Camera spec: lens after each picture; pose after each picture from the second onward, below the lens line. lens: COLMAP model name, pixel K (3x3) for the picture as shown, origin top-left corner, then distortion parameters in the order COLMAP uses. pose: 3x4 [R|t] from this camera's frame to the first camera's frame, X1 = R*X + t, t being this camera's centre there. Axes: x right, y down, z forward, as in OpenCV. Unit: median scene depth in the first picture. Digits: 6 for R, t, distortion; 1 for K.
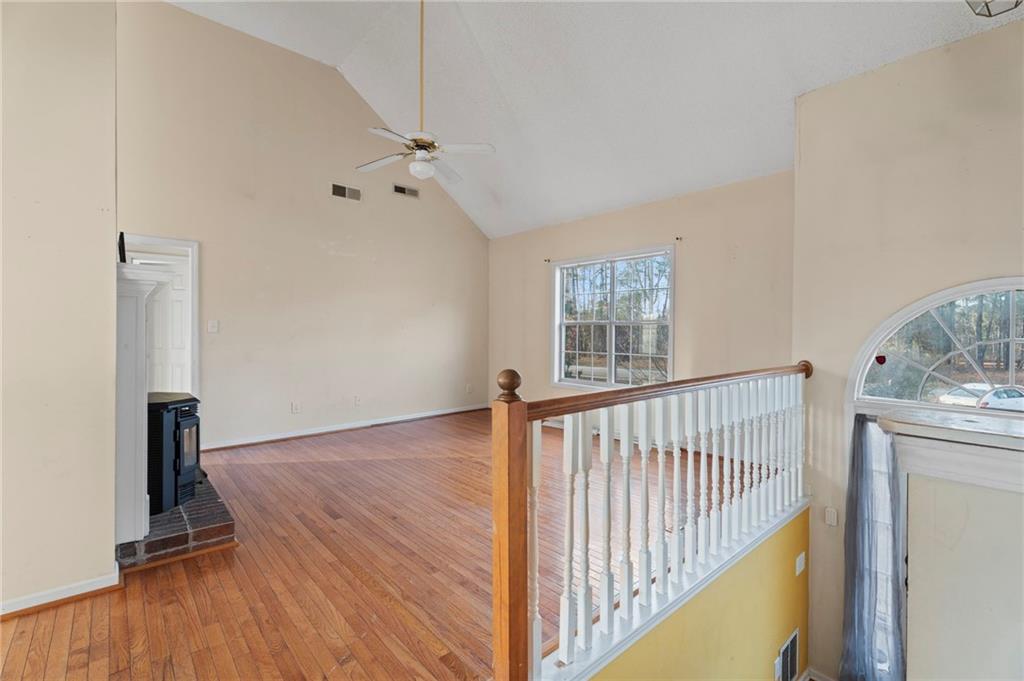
lens RADIAL K [[453.0, 0, 512.0], [0, 453.0, 340.5], [0, 0, 1]] dist [-0.001555, 0.000184]
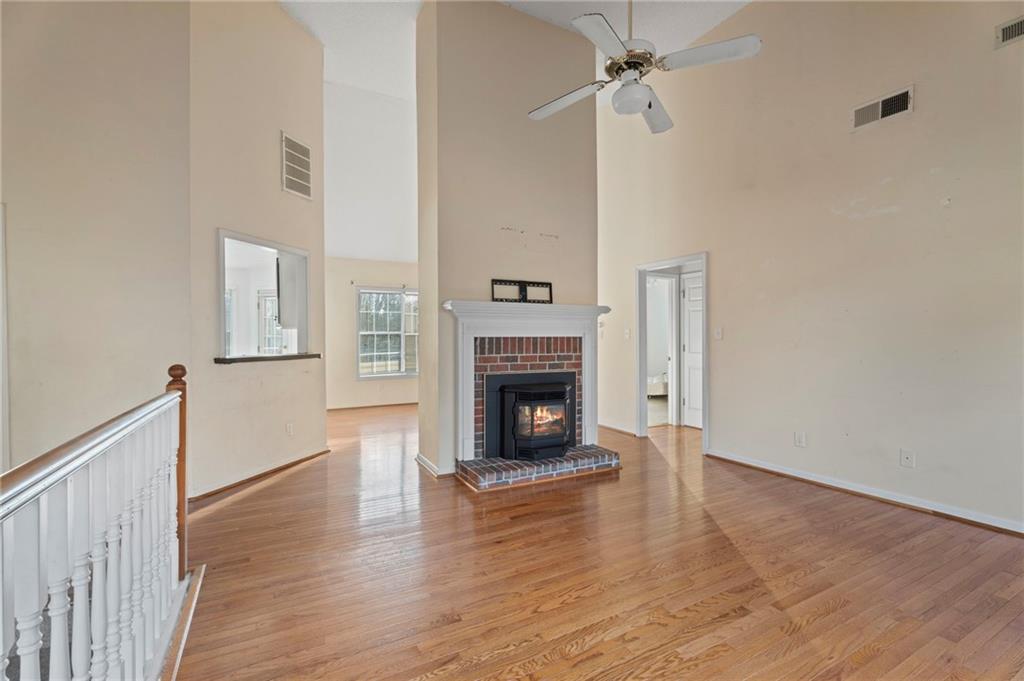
lens RADIAL K [[453.0, 0, 512.0], [0, 453.0, 340.5], [0, 0, 1]] dist [-0.001555, 0.000184]
pose [[-0.230443, 0.008401, -0.973050, 0.420371], [-0.011715, 0.999866, 0.011407, -0.022215], [0.973015, 0.014028, -0.230313, 0.809222]]
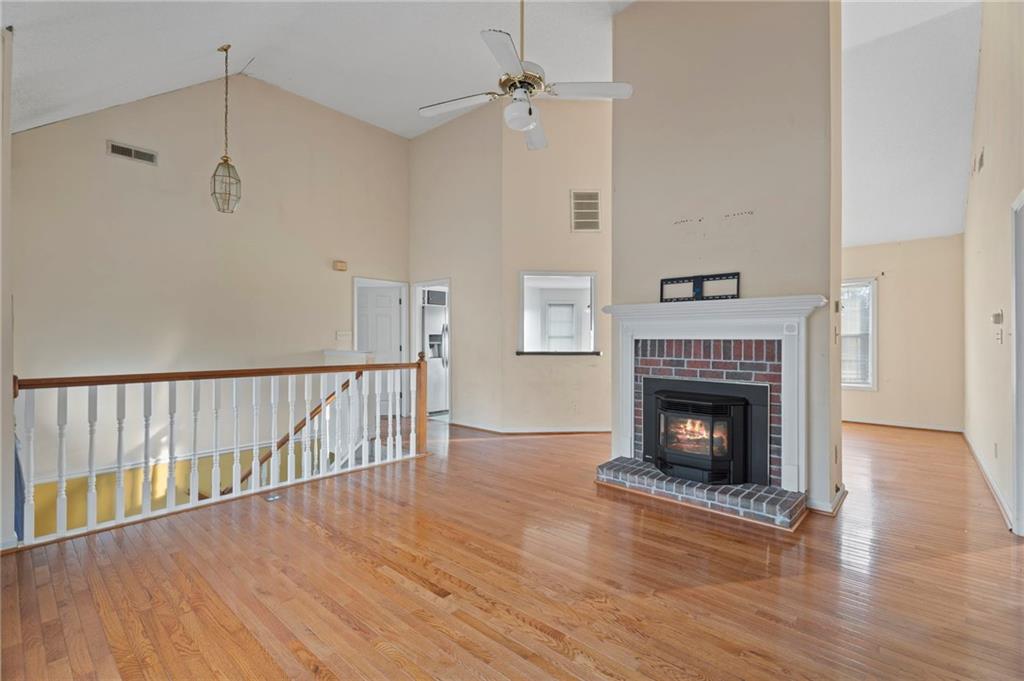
lens RADIAL K [[453.0, 0, 512.0], [0, 453.0, 340.5], [0, 0, 1]] dist [-0.001555, 0.000184]
pose [[-0.993203, -0.003289, -0.116346, -0.086042], [-0.005392, 0.999828, 0.017762, -0.030411], [0.116268, 0.018268, -0.993050, 1.419395]]
